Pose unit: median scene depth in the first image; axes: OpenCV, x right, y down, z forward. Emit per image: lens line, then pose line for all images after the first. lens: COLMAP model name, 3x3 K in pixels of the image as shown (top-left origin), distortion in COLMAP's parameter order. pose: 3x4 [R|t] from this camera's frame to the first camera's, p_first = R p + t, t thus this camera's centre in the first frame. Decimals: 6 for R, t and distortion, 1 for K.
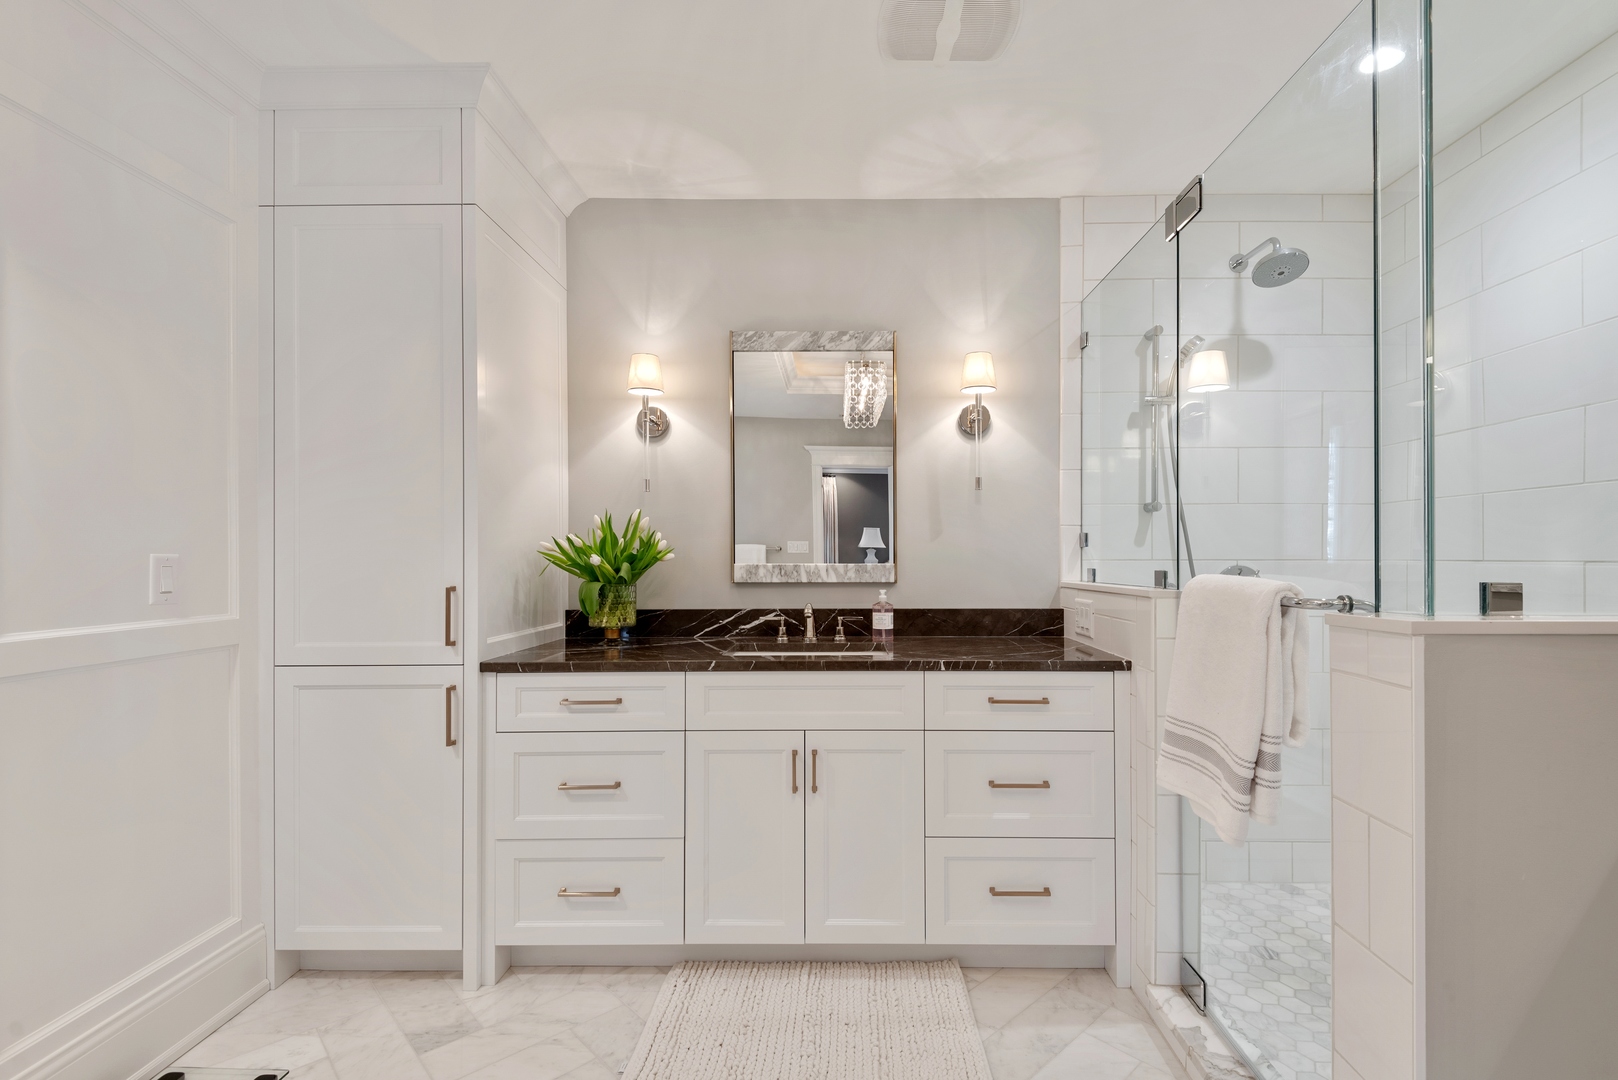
lens RADIAL K [[734.7, 0, 842.2], [0, 734.7, 558.7], [0, 0, 1]] dist [0.022389, -0.007460]
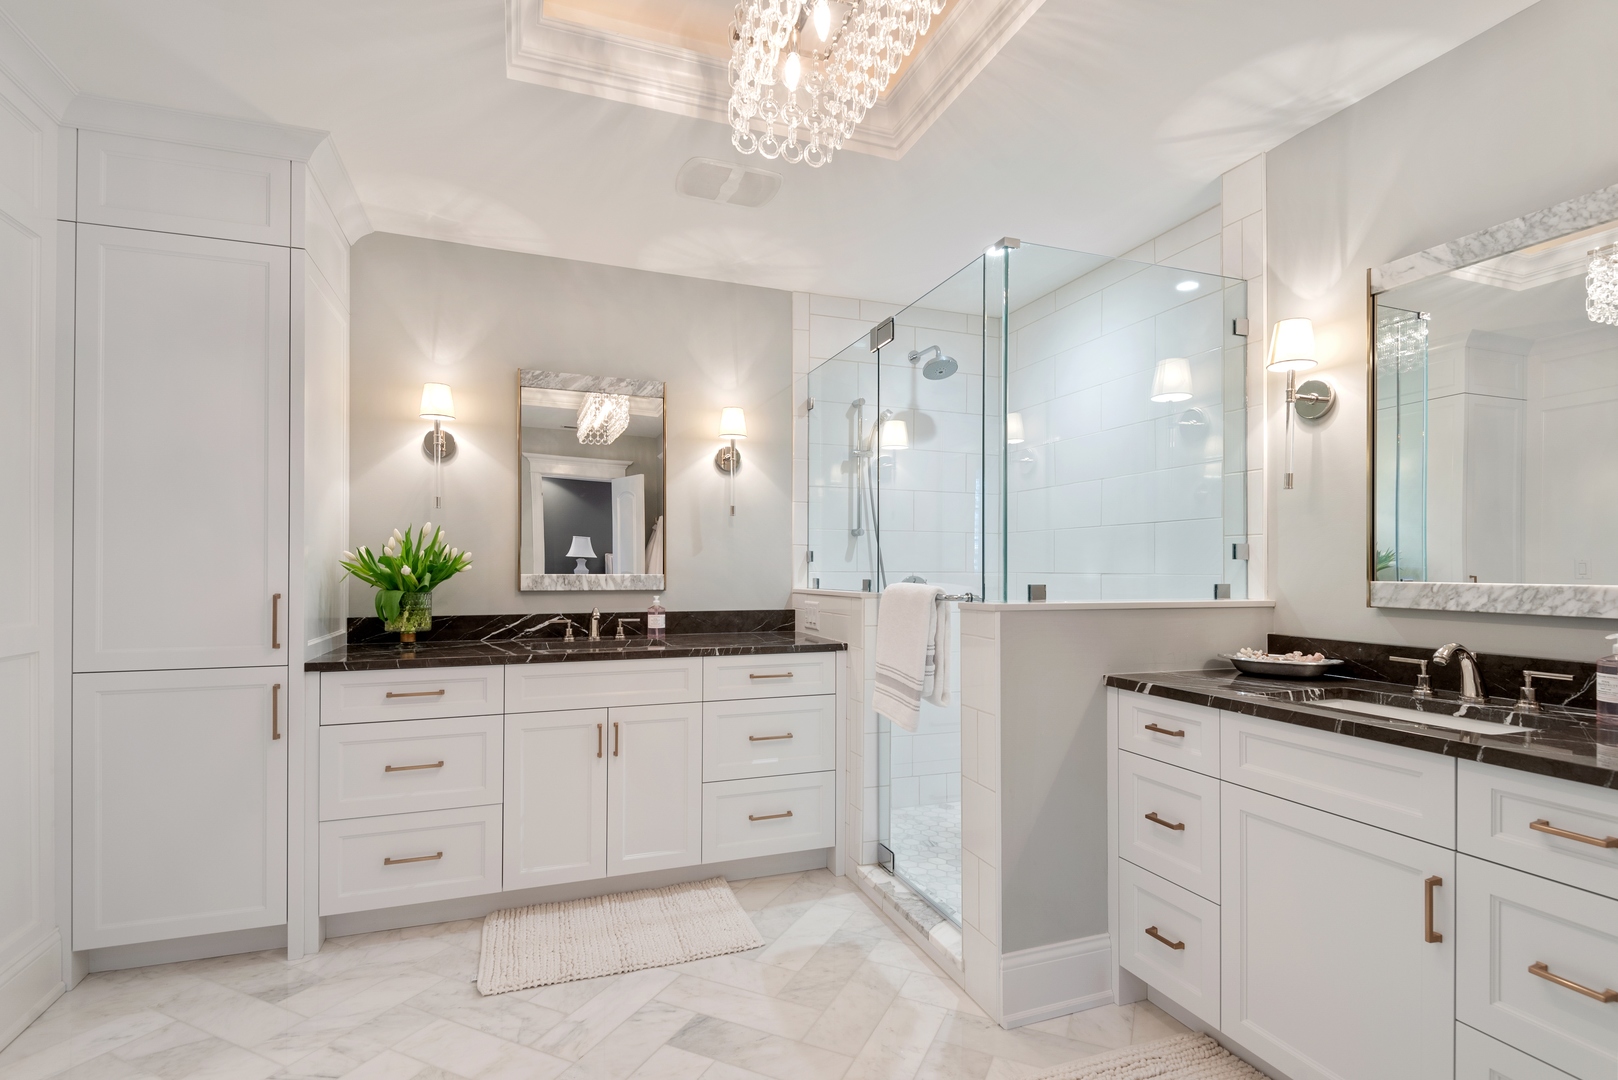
lens RADIAL K [[772.1, 0, 810.4], [0, 772.1, 566.2], [0, 0, 1]] dist [0.016043, -0.002662]
pose [[0.935161, 0.006232, 0.354169, -0.185993], [-0.004640, 0.999975, -0.005343, -0.000982], [-0.354194, 0.003353, 0.935166, -0.334118]]
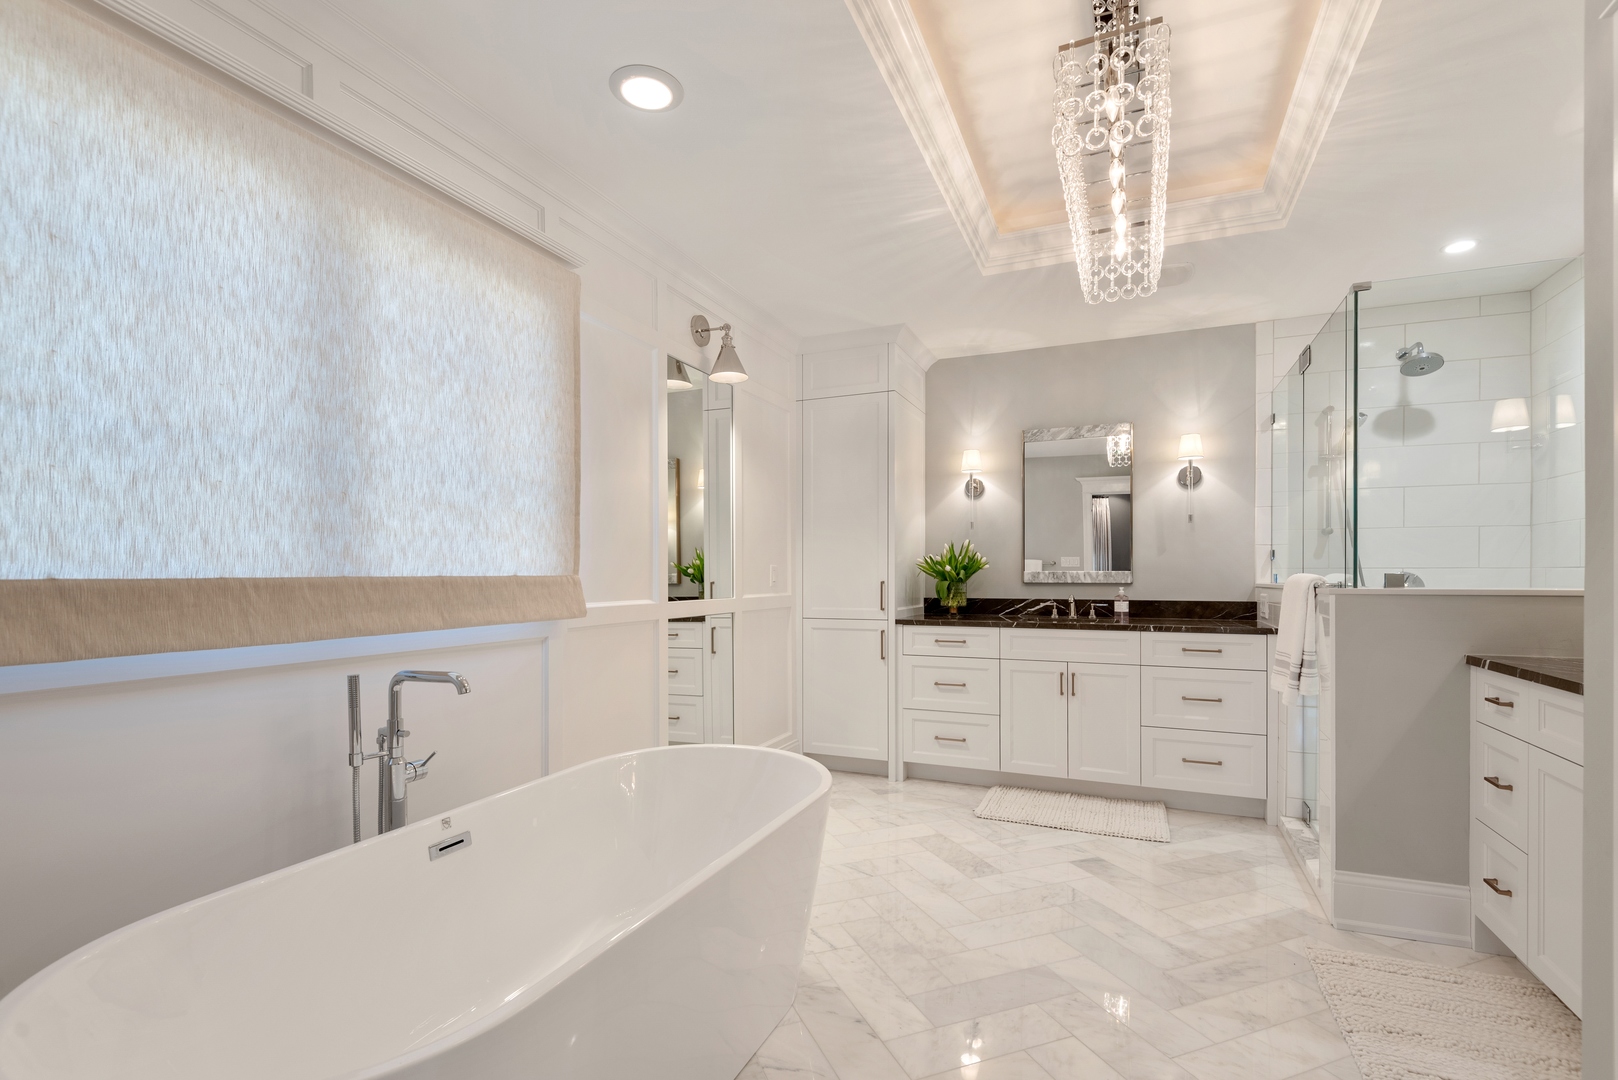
lens RADIAL K [[734.7, 0, 809.3], [0, 734.7, 579.9], [0, 0, 1]] dist [0.022389, -0.007460]
pose [[0.918591, 0.003994, -0.395190, 0.076785], [-0.001340, 0.999975, 0.006992, 0.018975], [0.395207, -0.005893, 0.918573, -0.869488]]
